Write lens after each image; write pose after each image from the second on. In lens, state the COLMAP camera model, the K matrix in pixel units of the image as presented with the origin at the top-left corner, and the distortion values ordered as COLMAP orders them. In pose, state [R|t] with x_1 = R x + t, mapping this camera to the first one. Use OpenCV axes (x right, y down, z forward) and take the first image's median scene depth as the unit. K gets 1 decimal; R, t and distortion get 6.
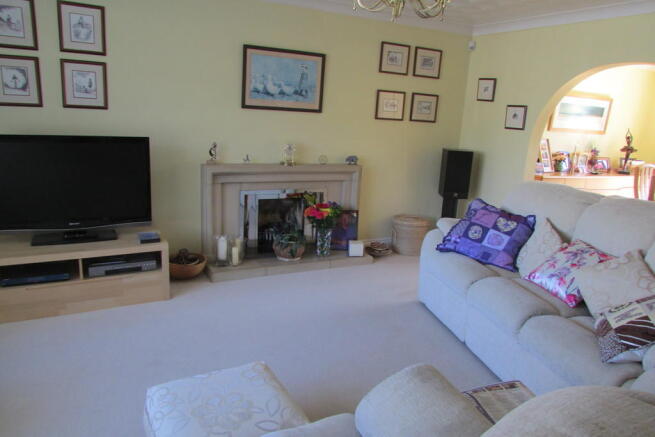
lens RADIAL K [[475.2, 0, 331.7], [0, 475.2, 217.3], [0, 0, 1]] dist [-0.003358, 0.010147]
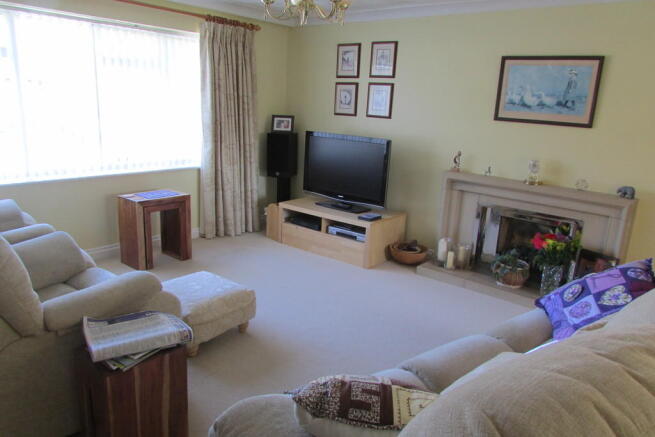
lens RADIAL K [[475.2, 0, 332.3], [0, 475.2, 219.2], [0, 0, 1]] dist [-0.003358, 0.010147]
pose [[0.395753, 0.189195, -0.898657, 0.609243], [-0.245603, 0.964710, 0.094941, -0.040475], [0.884906, 0.183140, 0.428254, 0.309566]]
